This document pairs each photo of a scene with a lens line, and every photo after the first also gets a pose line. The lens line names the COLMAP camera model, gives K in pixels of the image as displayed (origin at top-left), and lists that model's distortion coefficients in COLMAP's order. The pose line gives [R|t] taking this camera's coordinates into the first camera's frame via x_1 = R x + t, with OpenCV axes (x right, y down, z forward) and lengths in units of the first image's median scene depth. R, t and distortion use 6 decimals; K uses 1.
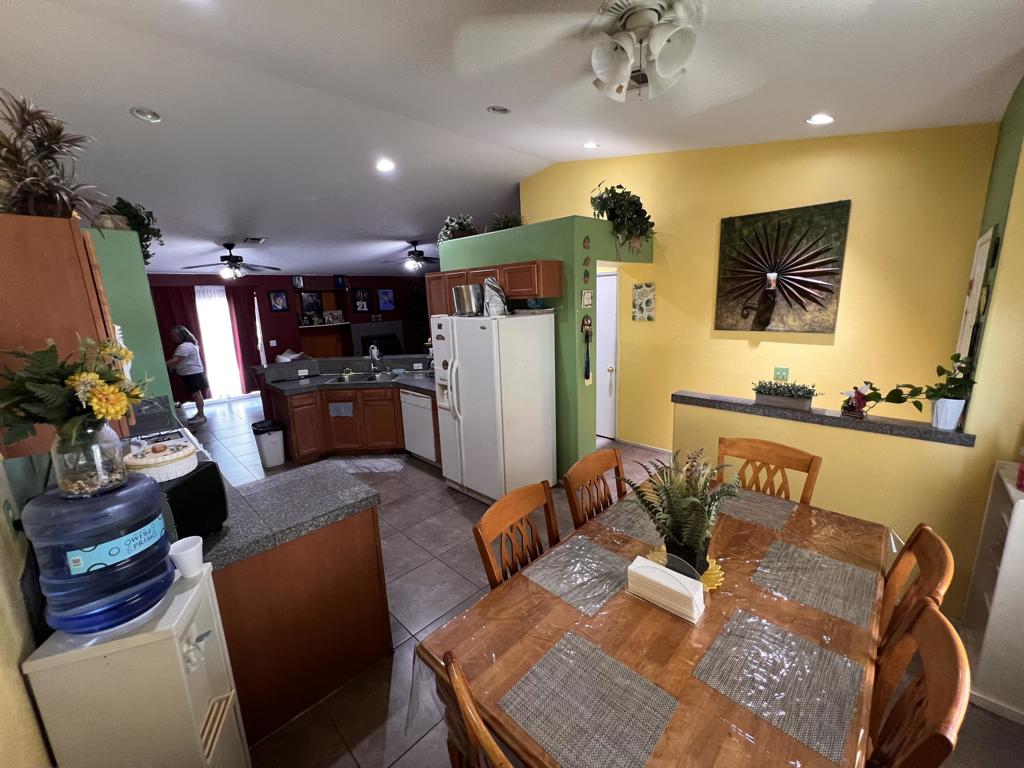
lens RADIAL K [[409.6, 0, 514.5], [0, 409.6, 385.7], [0, 0, 1]] dist [-0.001720, 0.000144]
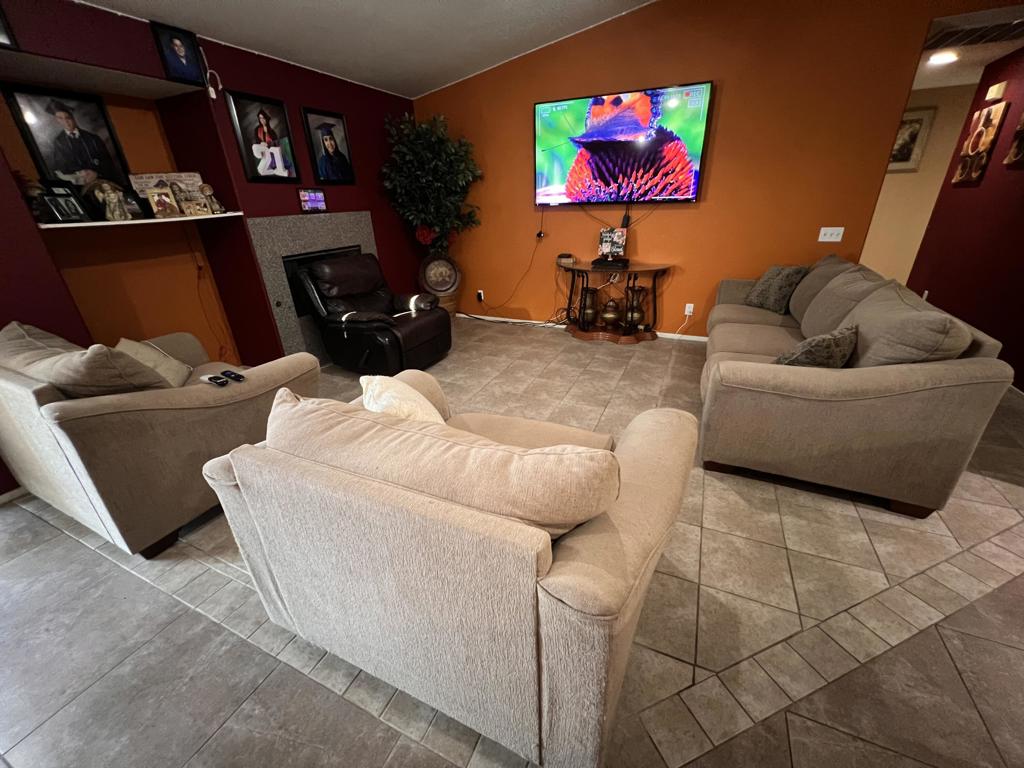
lens RADIAL K [[409.6, 0, 514.2], [0, 409.6, 384.6], [0, 0, 1]] dist [-0.001720, 0.000144]
pose [[0.939818, -0.136190, 0.313359, -0.787449], [0.071614, 0.975272, 0.209083, -0.183000], [-0.334086, -0.174059, 0.926332, 1.493203]]
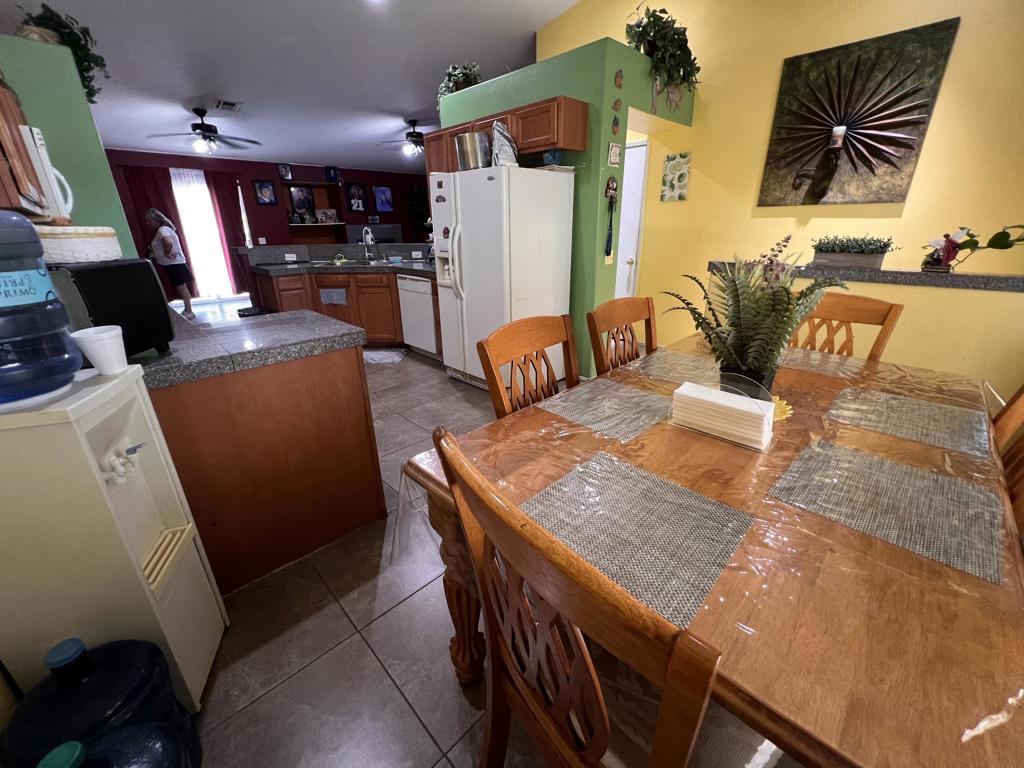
lens RADIAL K [[409.6, 0, 514.4], [0, 409.6, 385.9], [0, 0, 1]] dist [-0.001720, 0.000144]
pose [[0.999550, 0.029479, -0.005602, -0.009114], [-0.028188, 0.986473, 0.161481, 0.118621], [0.010286, -0.161251, 0.986860, 0.084347]]
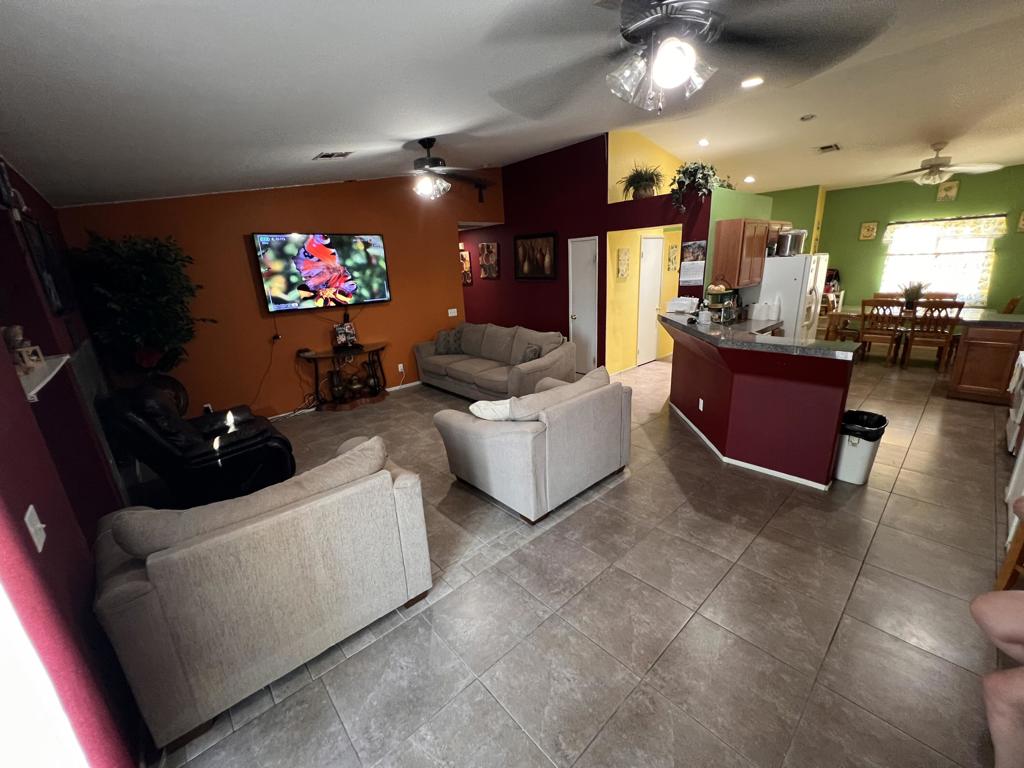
lens RADIAL K [[409.6, 0, 514.1], [0, 409.6, 385.4], [0, 0, 1]] dist [-0.001720, 0.000144]
pose [[0.060022, -0.251524, 0.965988, -1.540160], [0.258136, 0.938726, 0.228386, -0.306083], [-0.964242, 0.235648, 0.121272, 1.764309]]
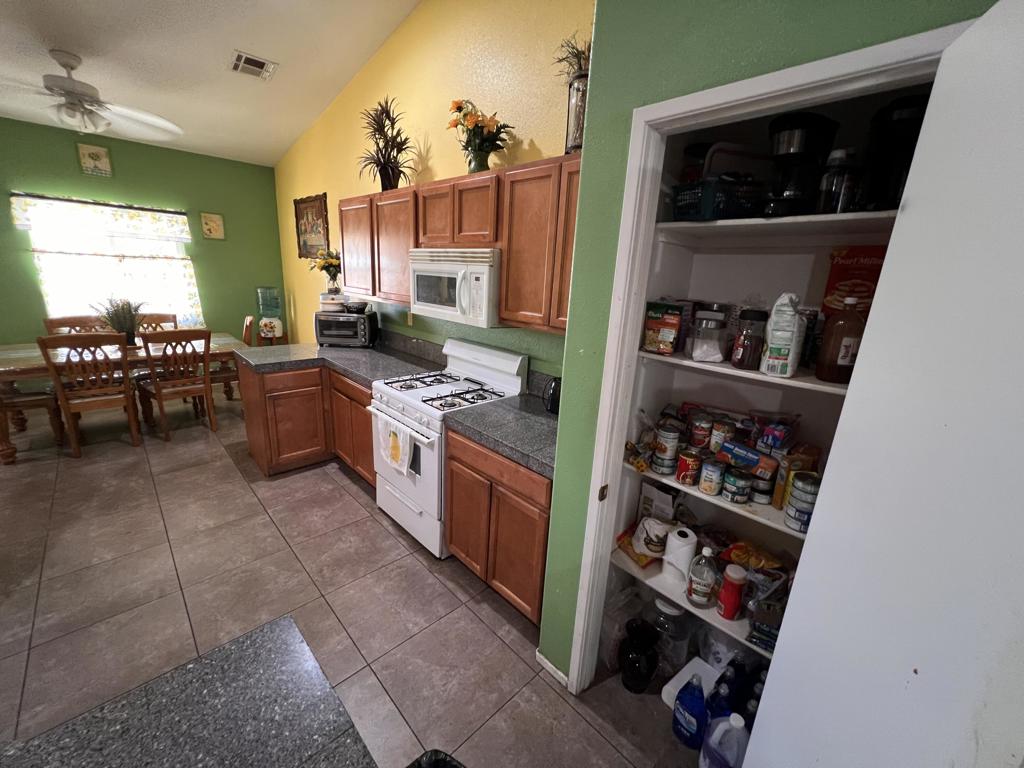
lens RADIAL K [[409.6, 0, 515.5], [0, 409.6, 383.4], [0, 0, 1]] dist [-0.001720, 0.000144]
pose [[-0.999607, -0.025781, 0.010982, -0.772163], [-0.017906, 0.889104, 0.457356, -0.202448], [-0.021555, 0.456979, -0.889216, 1.293011]]
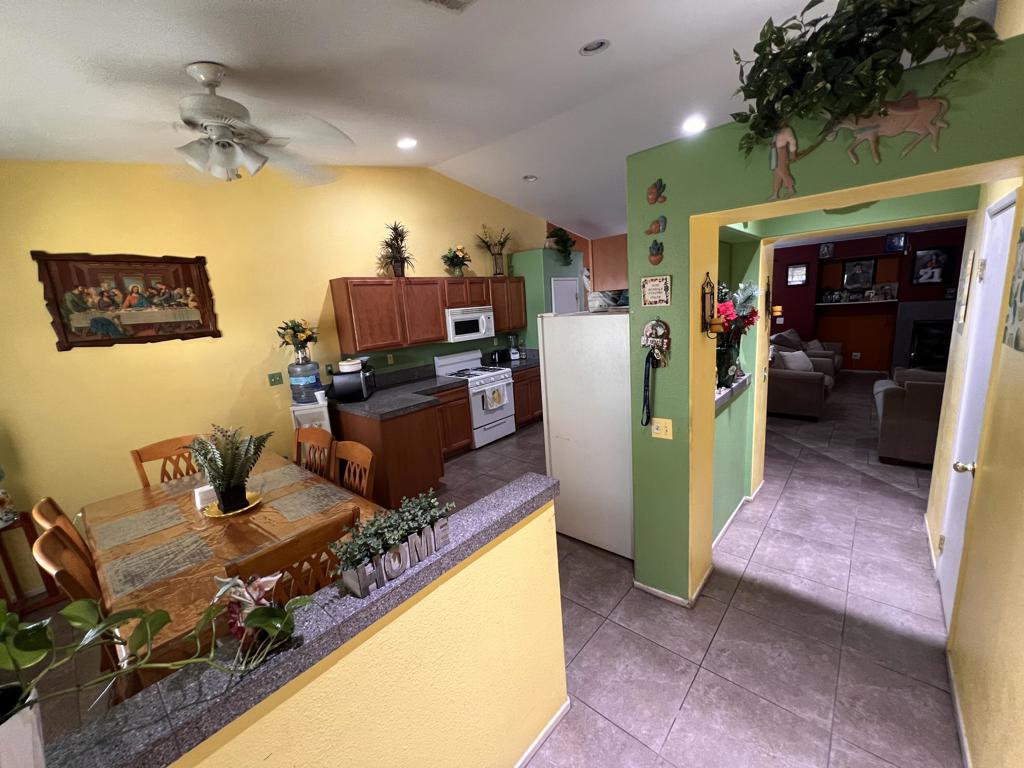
lens RADIAL K [[409.6, 0, 511.6], [0, 409.6, 385.5], [0, 0, 1]] dist [-0.001720, 0.000144]
pose [[0.054212, 0.230691, -0.971516, 0.710448], [-0.145662, 0.964366, 0.220865, -0.171139], [0.987848, 0.129539, 0.085883, 0.720114]]
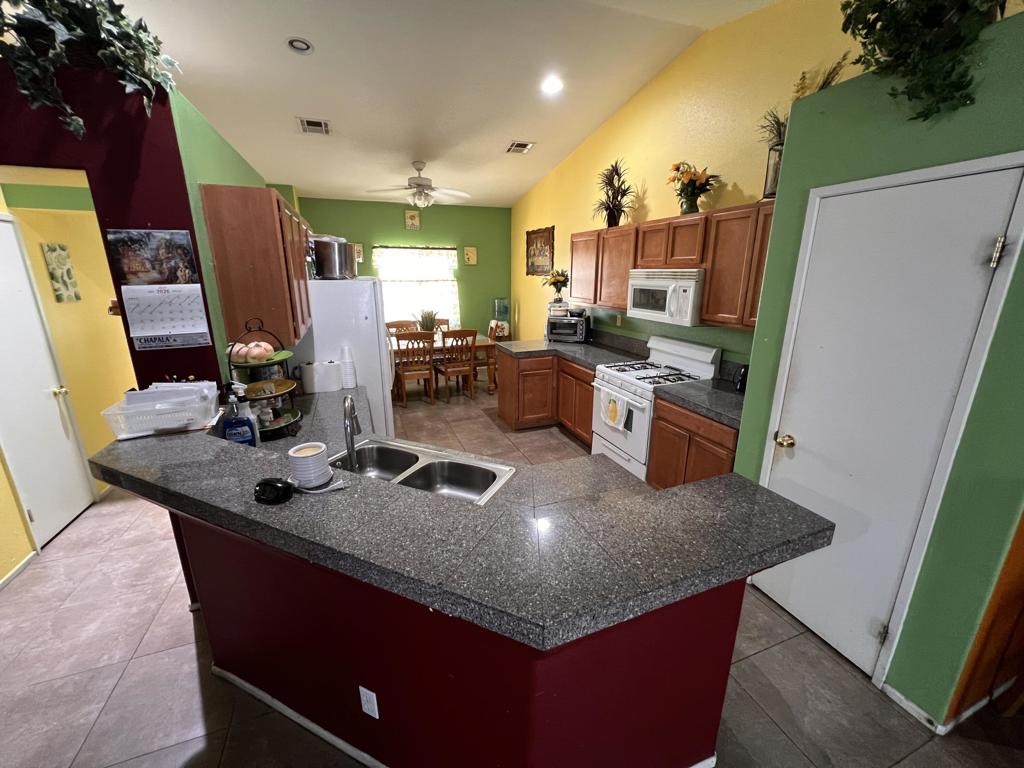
lens RADIAL K [[409.6, 0, 514.6], [0, 409.6, 383.9], [0, 0, 1]] dist [-0.001720, 0.000144]
pose [[-0.908490, -0.078435, 0.410480, -0.749348], [0.117880, 0.894247, 0.431771, -0.286476], [-0.400937, 0.440647, -0.803169, 1.554996]]
